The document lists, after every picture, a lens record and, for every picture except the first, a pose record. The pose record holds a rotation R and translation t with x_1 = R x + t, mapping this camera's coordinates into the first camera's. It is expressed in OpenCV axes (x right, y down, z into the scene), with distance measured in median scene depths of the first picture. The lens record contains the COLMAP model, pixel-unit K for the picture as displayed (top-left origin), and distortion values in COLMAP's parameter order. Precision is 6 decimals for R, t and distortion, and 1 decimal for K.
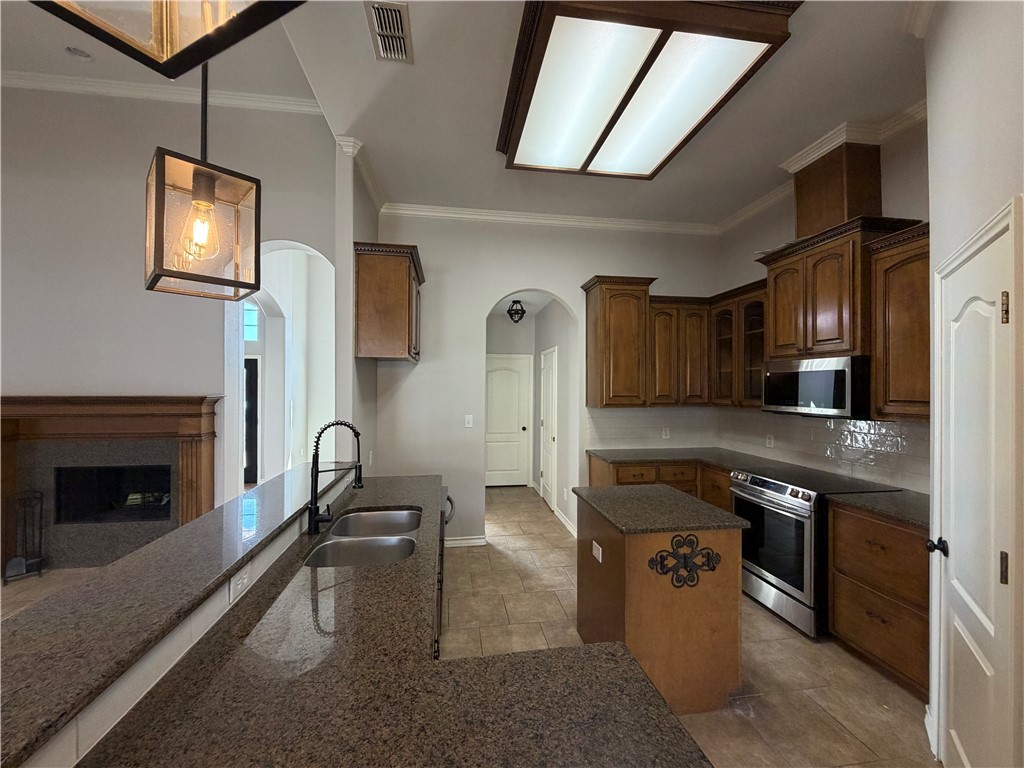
lens RADIAL K [[410.5, 0, 509.0], [0, 410.5, 385.2], [0, 0, 1]] dist [-0.001368, 0.000315]
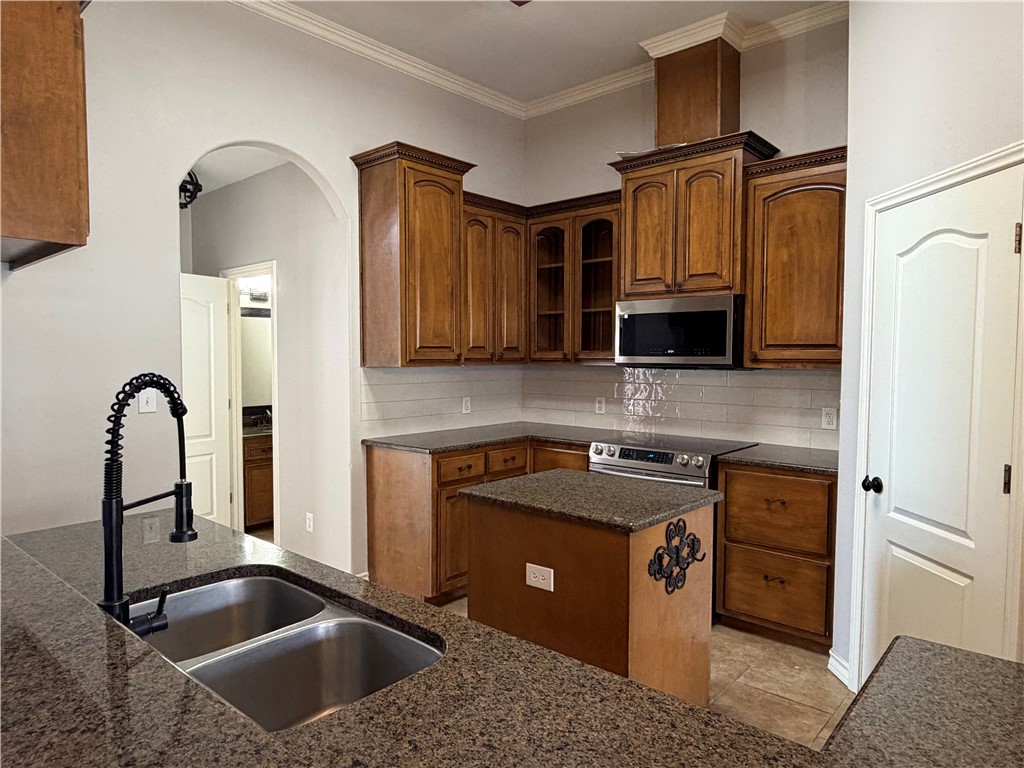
lens RADIAL K [[655.6, 0, 509.9], [0, 655.6, 389.4], [0, 0, 1]] dist [-0.002843, -0.002081]
pose [[0.769584, -0.036098, 0.637524, -0.348583], [-0.002197, 0.998245, 0.059176, 0.040818], [-0.638542, -0.046941, 0.768154, 0.197843]]
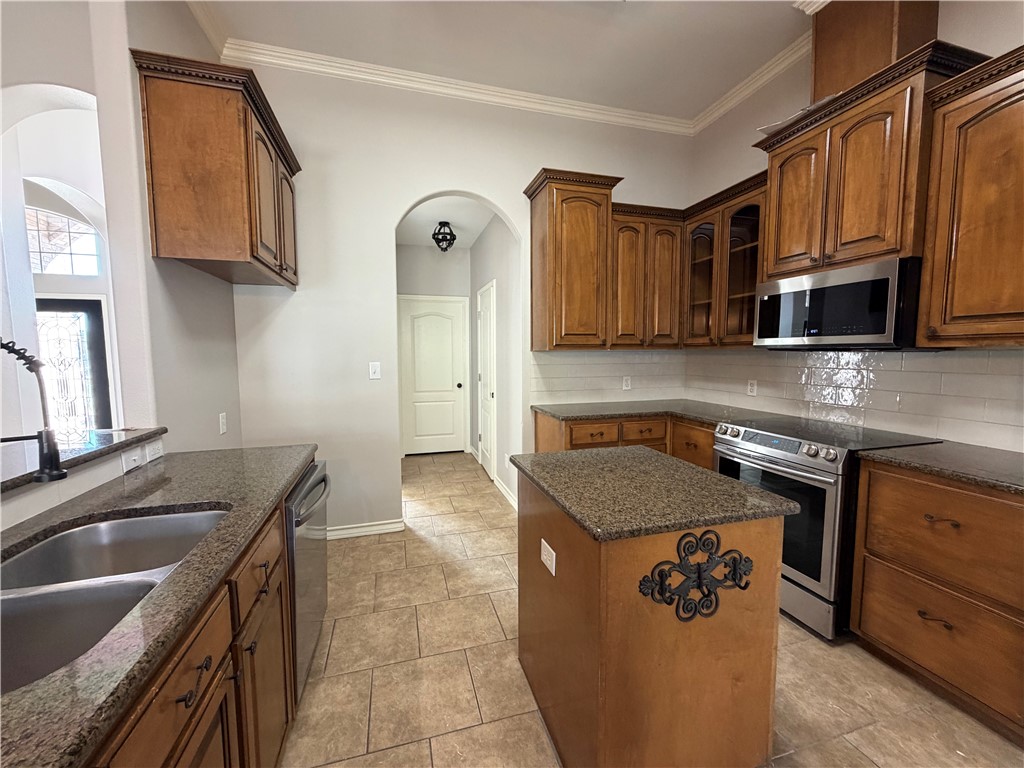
lens RADIAL K [[410.5, 0, 509.4], [0, 410.5, 385.4], [0, 0, 1]] dist [-0.001368, 0.000315]
pose [[0.991205, -0.018805, 0.130995, 0.060783], [0.007460, 0.996219, 0.086560, 0.070393], [-0.132128, -0.084822, 0.987597, 0.315981]]
